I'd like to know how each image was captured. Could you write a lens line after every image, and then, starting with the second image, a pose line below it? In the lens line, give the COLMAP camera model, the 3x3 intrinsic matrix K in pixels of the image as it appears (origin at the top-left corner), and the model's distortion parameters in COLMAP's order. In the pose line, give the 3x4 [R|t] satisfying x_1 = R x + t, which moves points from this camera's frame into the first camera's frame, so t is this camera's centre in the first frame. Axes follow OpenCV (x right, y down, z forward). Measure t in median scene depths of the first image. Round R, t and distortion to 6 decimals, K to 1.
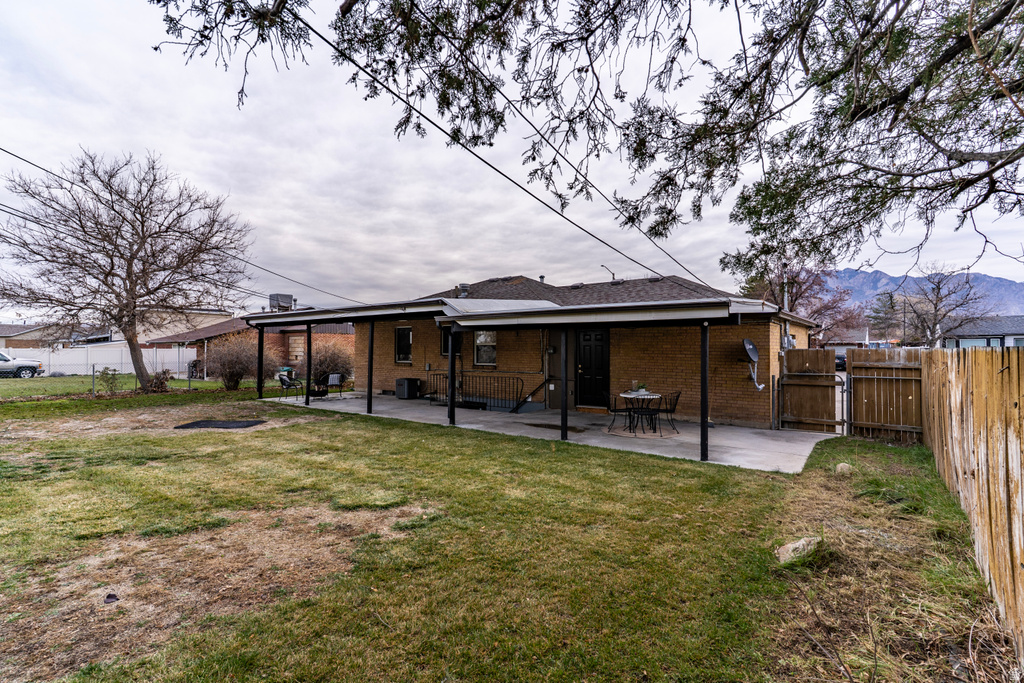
lens RADIAL K [[507.1, 0, 512.0], [0, 507.1, 341.5], [0, 0, 1]] dist [-0.000253, 0.000088]
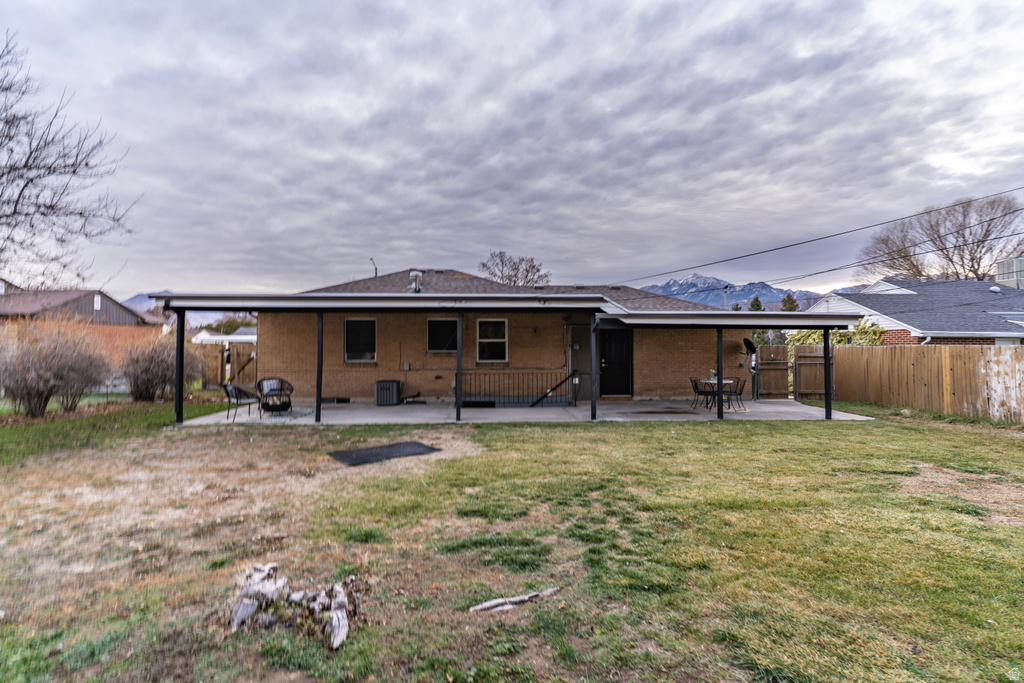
lens RADIAL K [[507.1, 0, 512.0], [0, 507.1, 341.5], [0, 0, 1]] dist [-0.000253, 0.000088]
pose [[0.753378, 0.005446, 0.657565, -0.718669], [-0.008751, 0.999960, 0.001744, 0.005434], [-0.657529, -0.007068, 0.753396, 0.265492]]
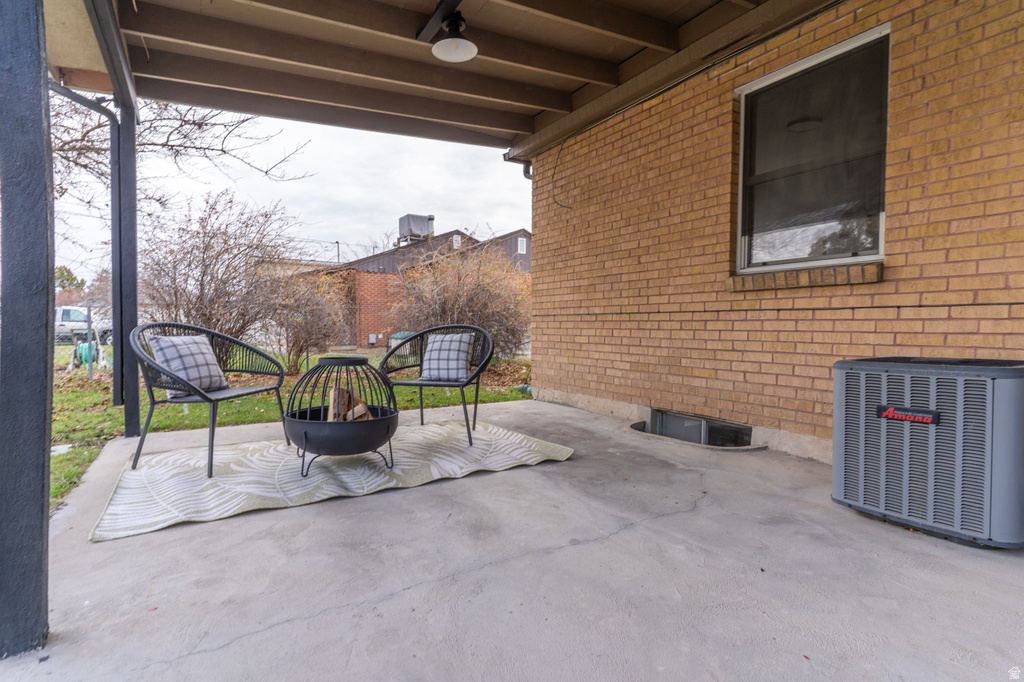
lens RADIAL K [[507.1, 0, 512.0], [0, 507.1, 341.0], [0, 0, 1]] dist [-0.000253, 0.000088]
pose [[0.944394, 0.009792, -0.328670, -0.313332], [0.003873, 0.999156, 0.040896, 0.074524], [0.328793, -0.039895, 0.943559, 1.002125]]
